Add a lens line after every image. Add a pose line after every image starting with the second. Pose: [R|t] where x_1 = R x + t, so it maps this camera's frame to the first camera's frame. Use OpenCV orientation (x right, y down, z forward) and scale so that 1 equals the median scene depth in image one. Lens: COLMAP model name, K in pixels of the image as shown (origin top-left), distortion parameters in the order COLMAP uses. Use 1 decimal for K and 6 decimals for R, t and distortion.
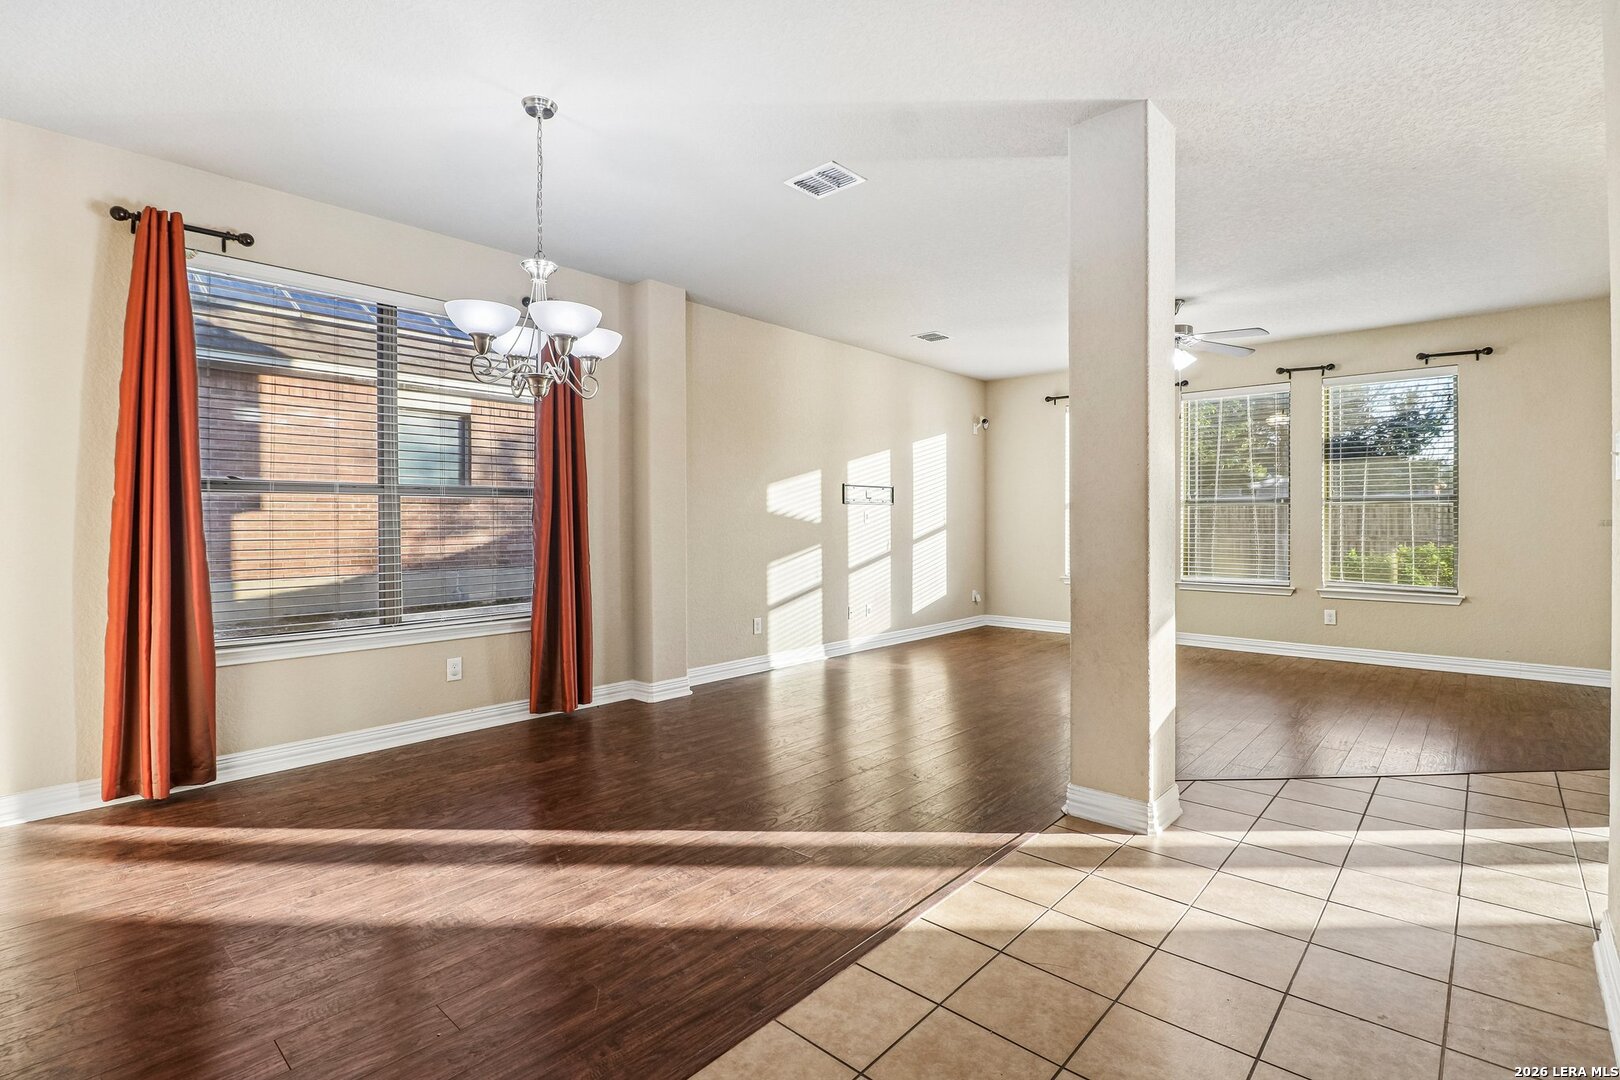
lens RADIAL K [[756.5, 0, 810.0], [0, 756.5, 540.0], [0, 0, 1]] dist [0.000786, 0.000237]
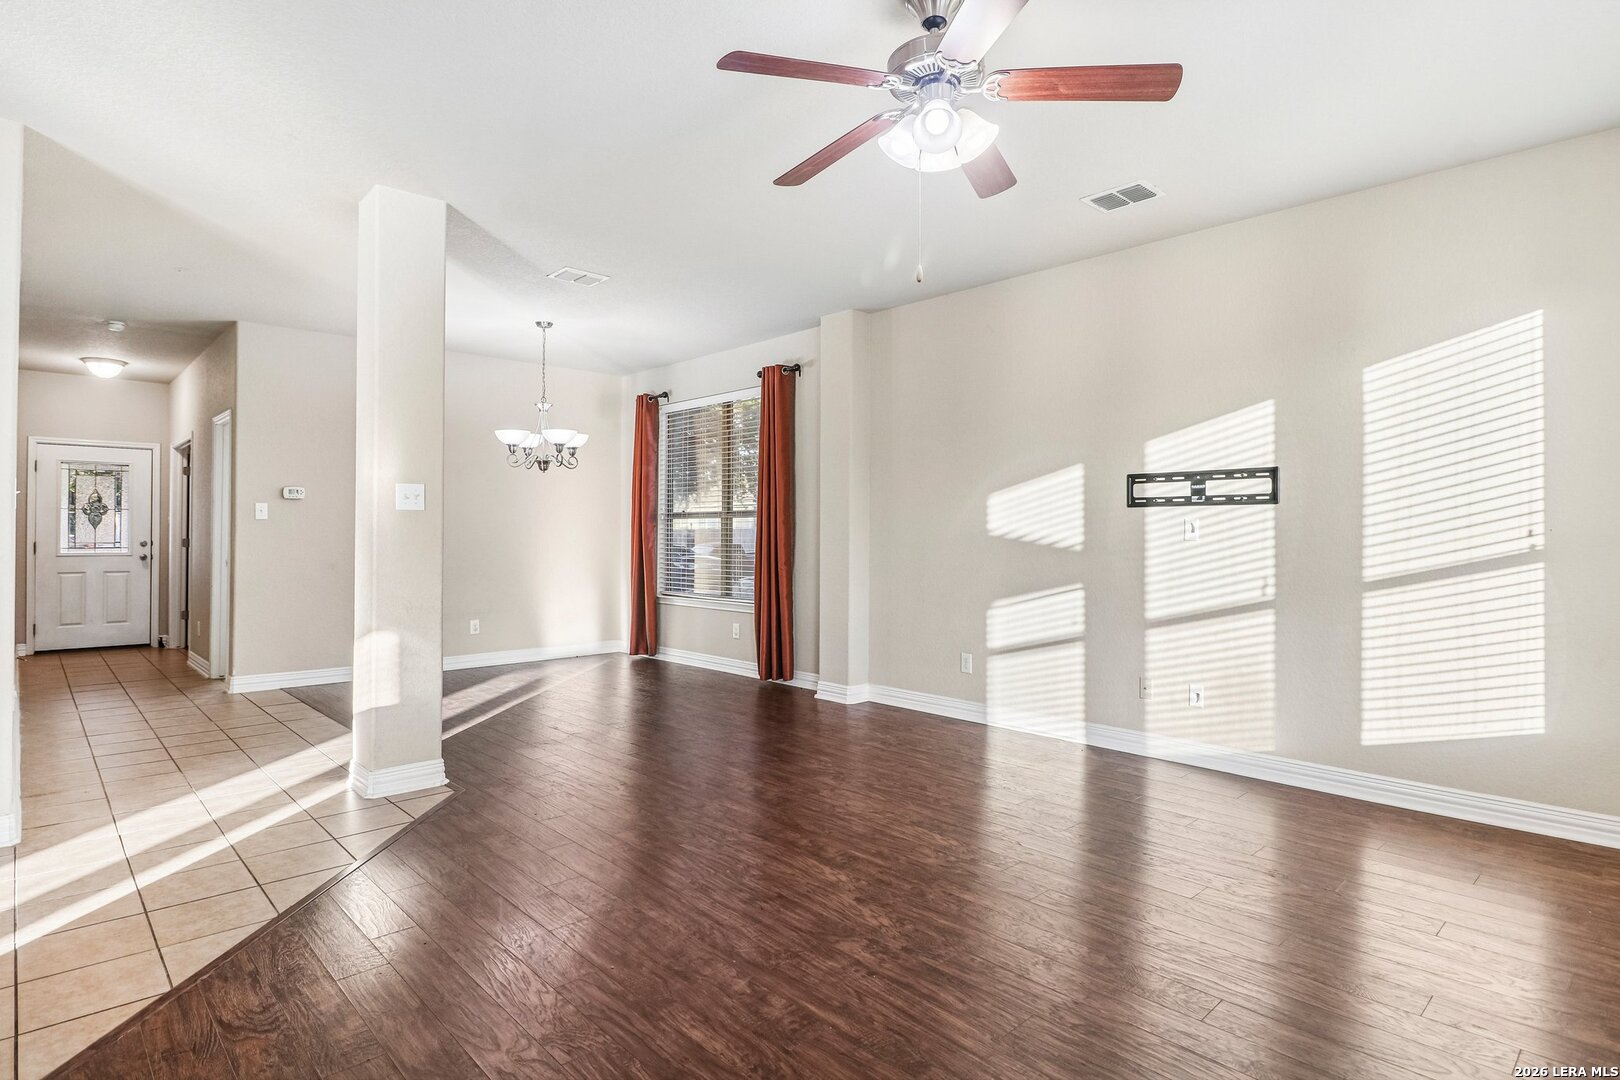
lens RADIAL K [[870.8, 0, 810.0], [0, 870.8, 540.0], [0, 0, 1]] dist [0.000673, -0.000336]
pose [[-0.098606, 0.017044, -0.994981, 0.821829], [-0.021134, 0.999592, 0.019217, -0.031667], [0.994902, 0.022922, -0.098206, 0.857264]]
